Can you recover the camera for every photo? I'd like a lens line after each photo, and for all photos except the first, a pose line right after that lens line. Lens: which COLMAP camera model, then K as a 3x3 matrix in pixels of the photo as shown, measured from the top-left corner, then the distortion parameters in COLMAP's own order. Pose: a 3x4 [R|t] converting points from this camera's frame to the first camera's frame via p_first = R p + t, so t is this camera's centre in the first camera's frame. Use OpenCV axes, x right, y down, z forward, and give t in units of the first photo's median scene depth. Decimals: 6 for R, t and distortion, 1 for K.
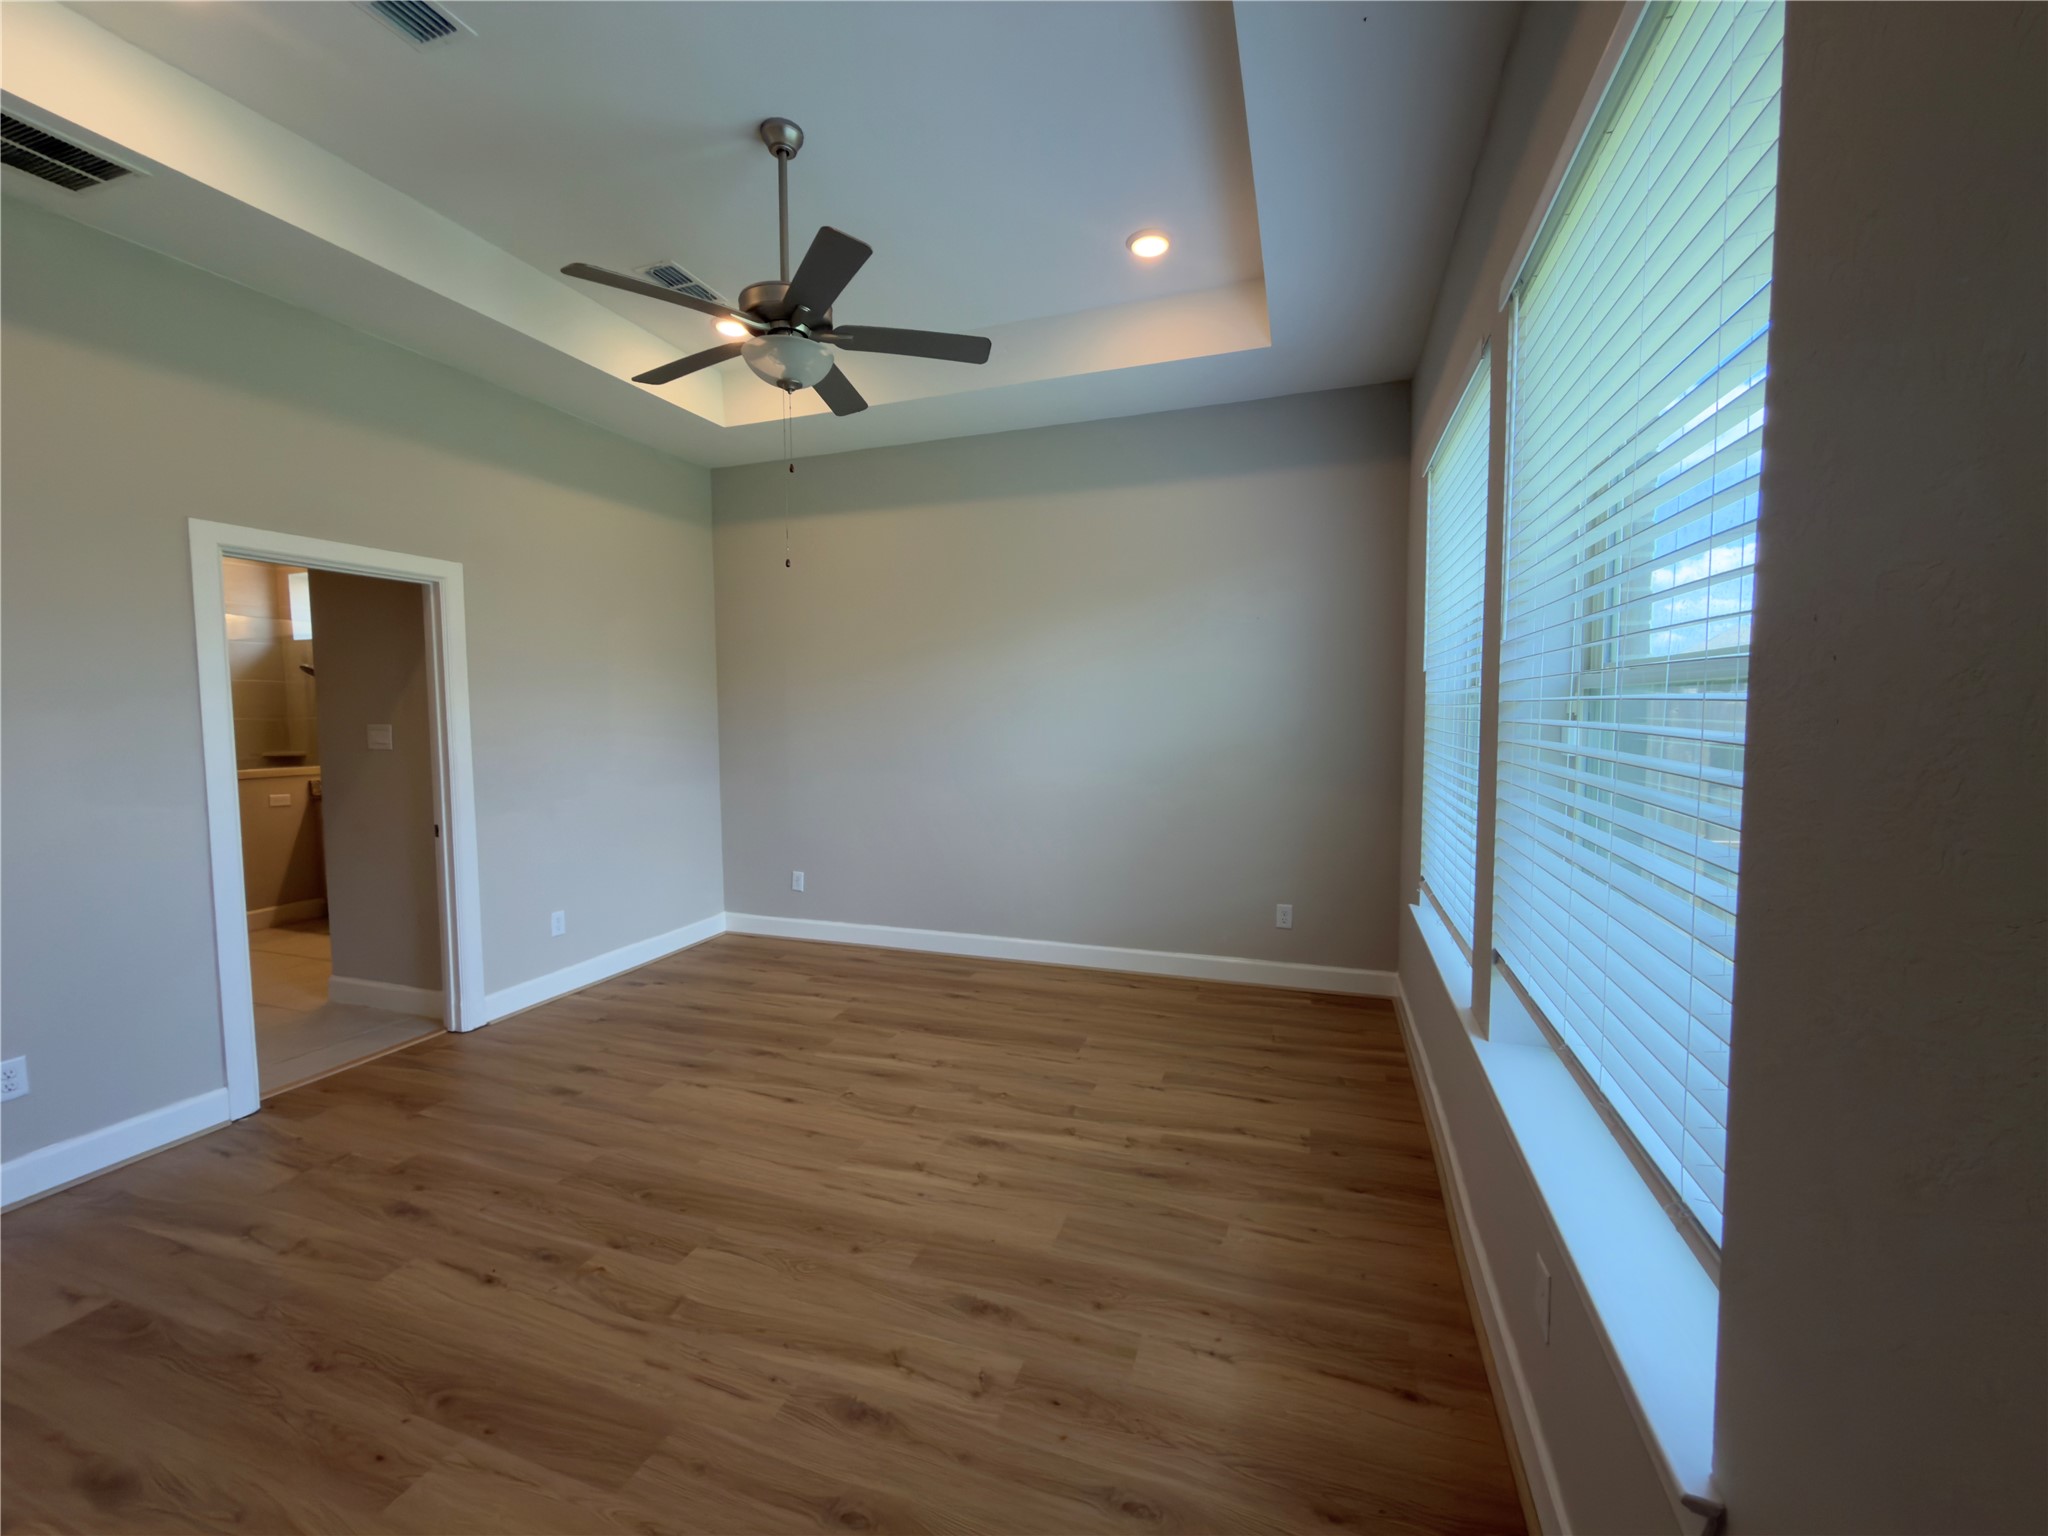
lens RADIAL K [[819.7, 0, 1034.1], [0, 819.7, 765.9], [0, 0, 1]] dist [-0.001547, 0.000251]
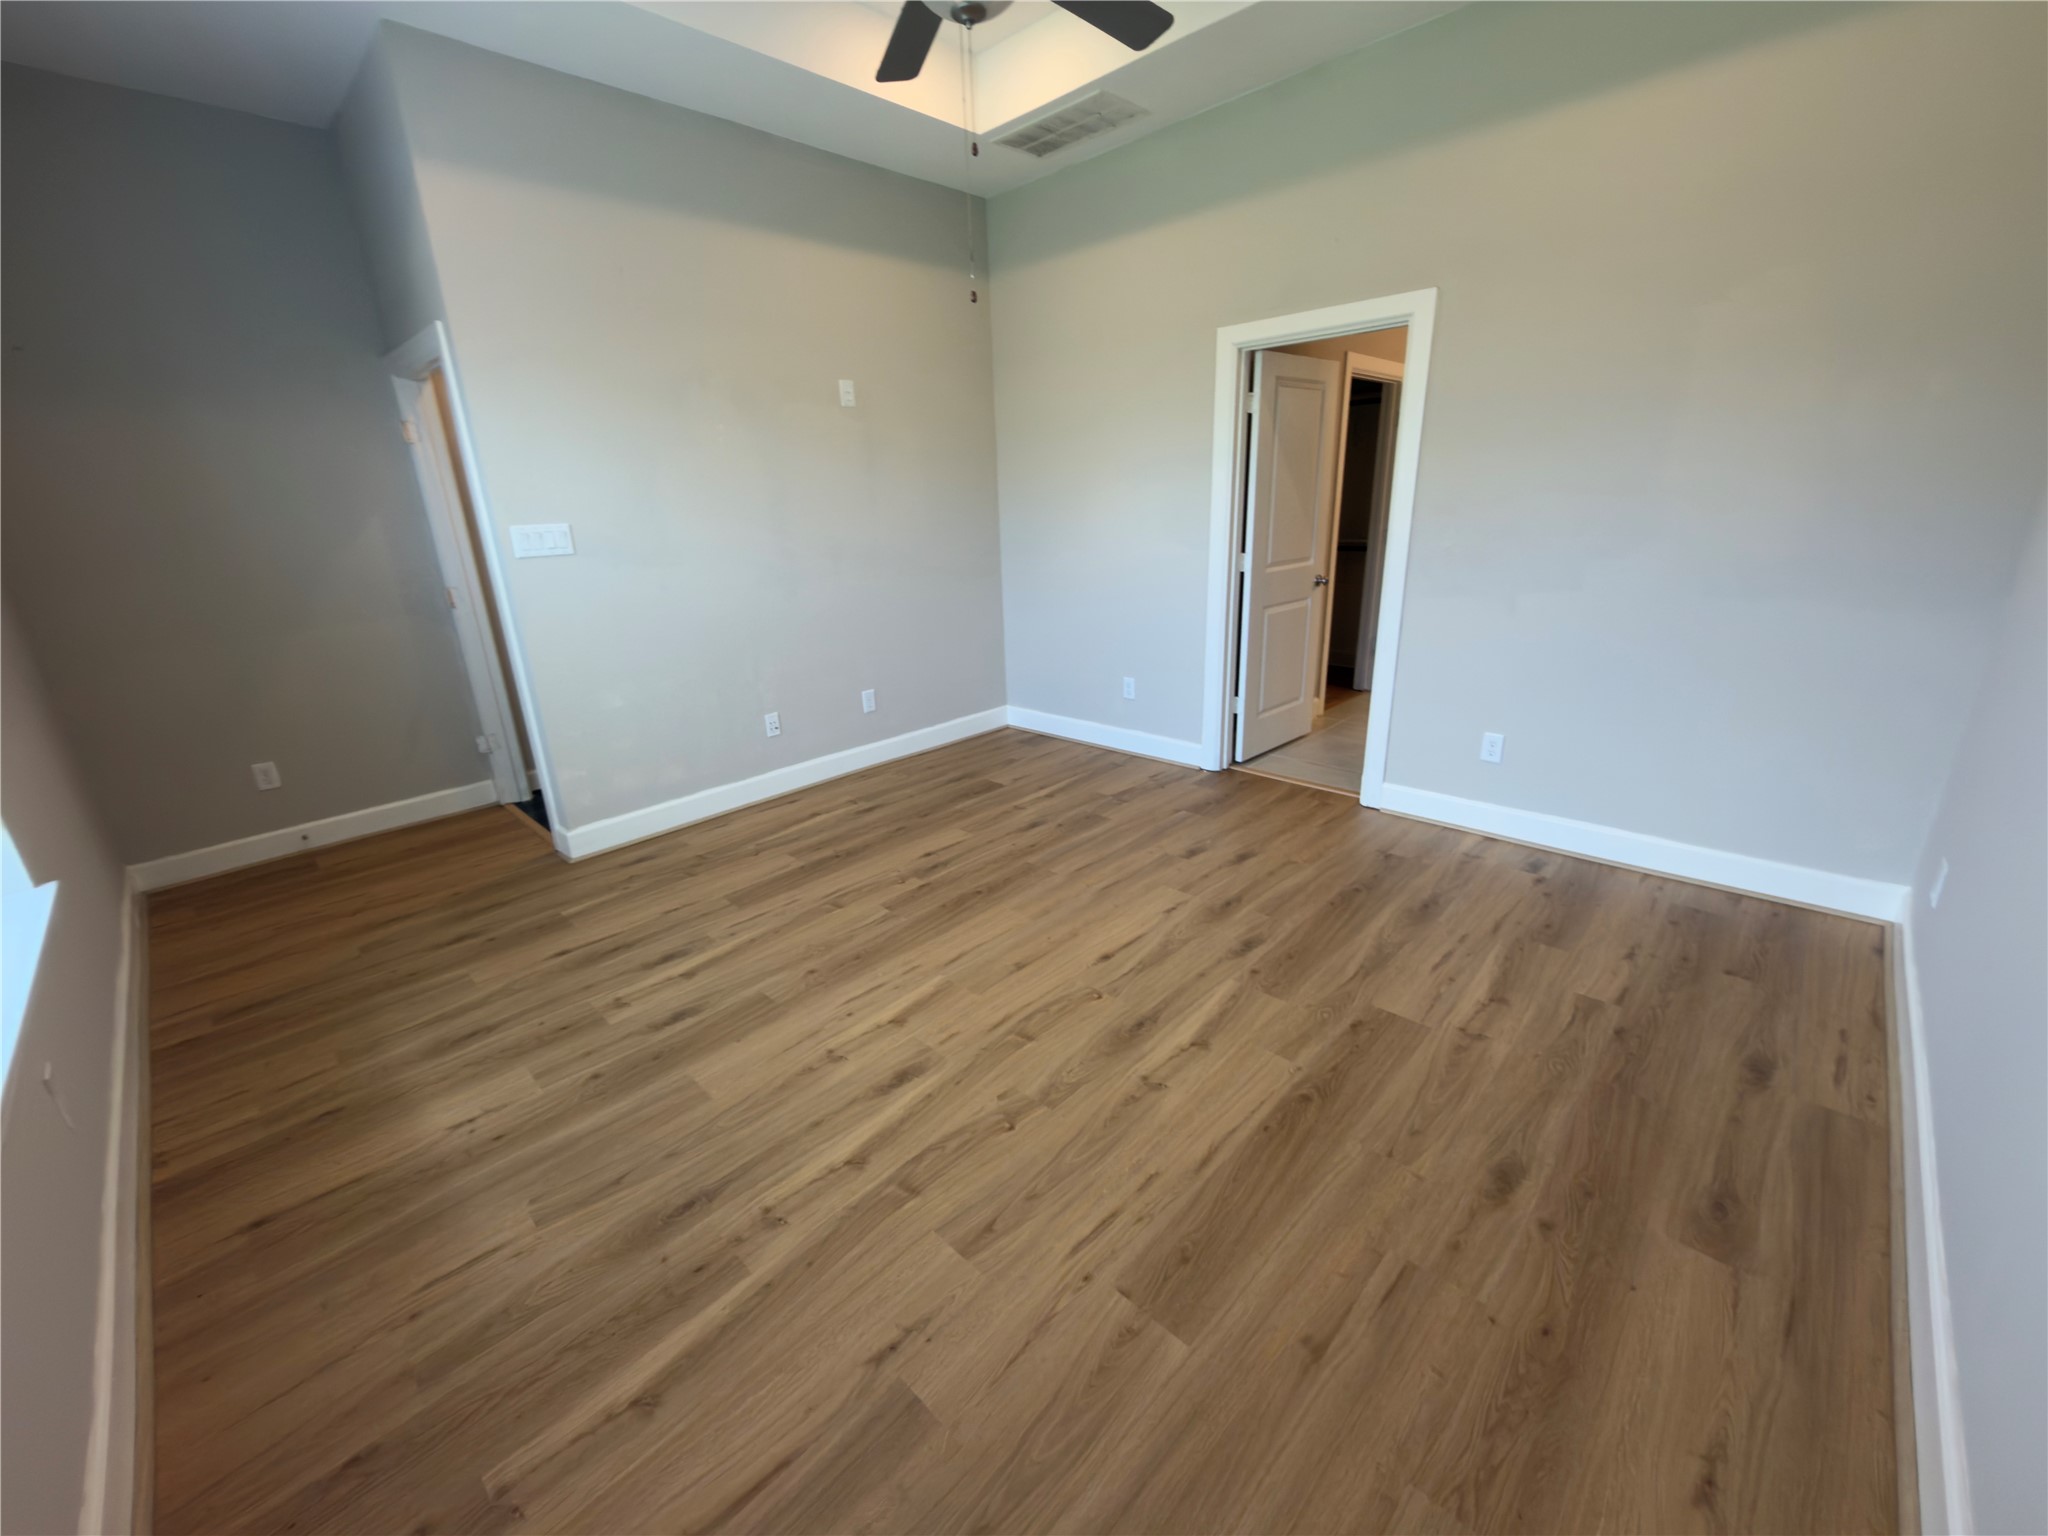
lens RADIAL K [[819.7, 0, 1022.7], [0, 819.7, 768.1], [0, 0, 1]] dist [-0.001547, 0.000251]
pose [[-0.426690, 0.311321, -0.849126, 0.464892], [-0.020575, 0.935301, 0.353255, -0.097257], [0.904164, 0.168201, -0.392679, 1.364092]]
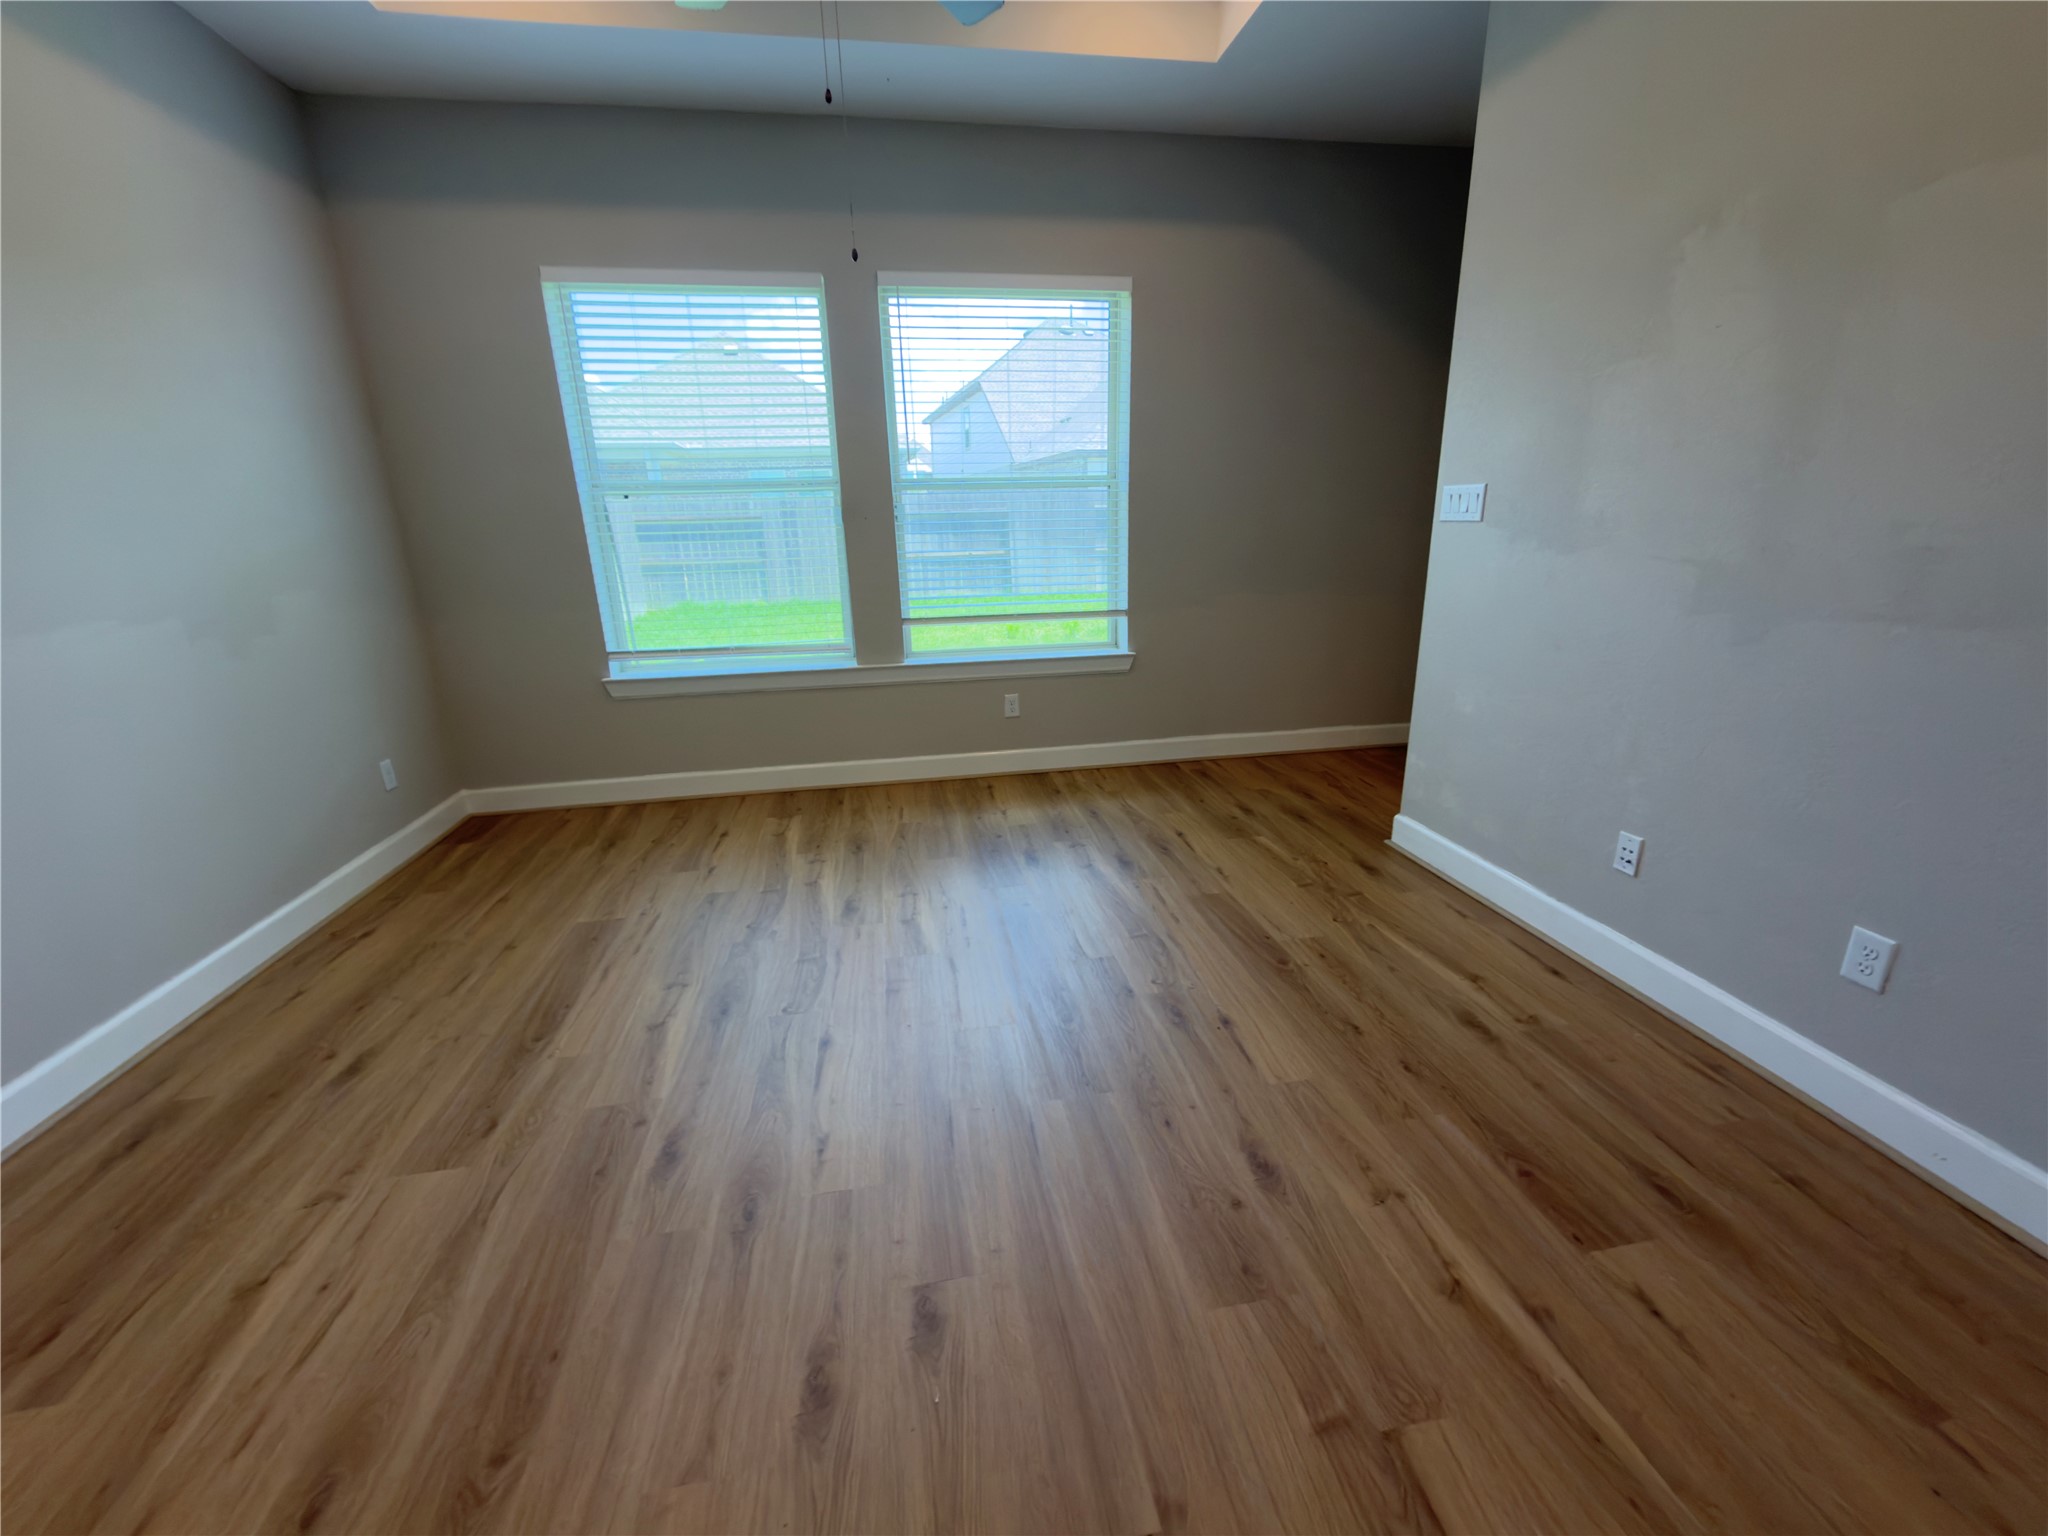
lens RADIAL K [[819.7, 0, 1022.1], [0, 819.7, 762.8], [0, 0, 1]] dist [-0.001547, 0.000251]
pose [[-0.478811, -0.231792, 0.846766, -1.032858], [0.090304, 0.946396, 0.310128, -0.033211], [-0.873261, 0.224960, -0.432213, 1.225062]]
